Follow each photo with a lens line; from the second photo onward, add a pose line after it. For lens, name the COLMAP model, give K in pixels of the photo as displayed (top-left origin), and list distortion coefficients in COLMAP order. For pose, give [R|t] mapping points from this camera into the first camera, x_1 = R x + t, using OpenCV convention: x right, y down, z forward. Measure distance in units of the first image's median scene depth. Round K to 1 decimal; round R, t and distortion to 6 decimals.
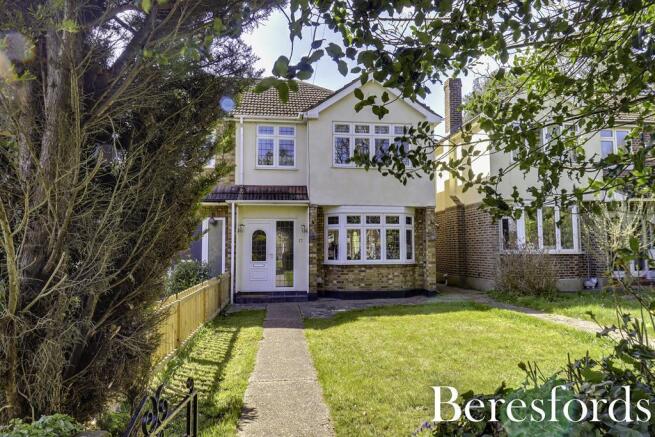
lens RADIAL K [[434.3, 0, 341.6], [0, 434.3, 220.1], [0, 0, 1]] dist [0.002702, -0.000045]
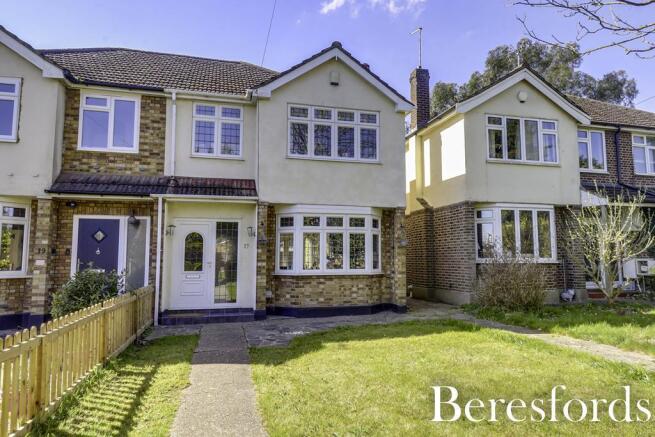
lens RADIAL K [[434.3, 0, 341.6], [0, 434.3, 220.1], [0, 0, 1]] dist [0.002702, -0.000045]
pose [[0.992226, 0.013778, 0.123688, -0.018391], [-0.010968, 0.999667, -0.023372, 0.015843], [-0.123968, 0.021834, 0.992046, 0.166284]]
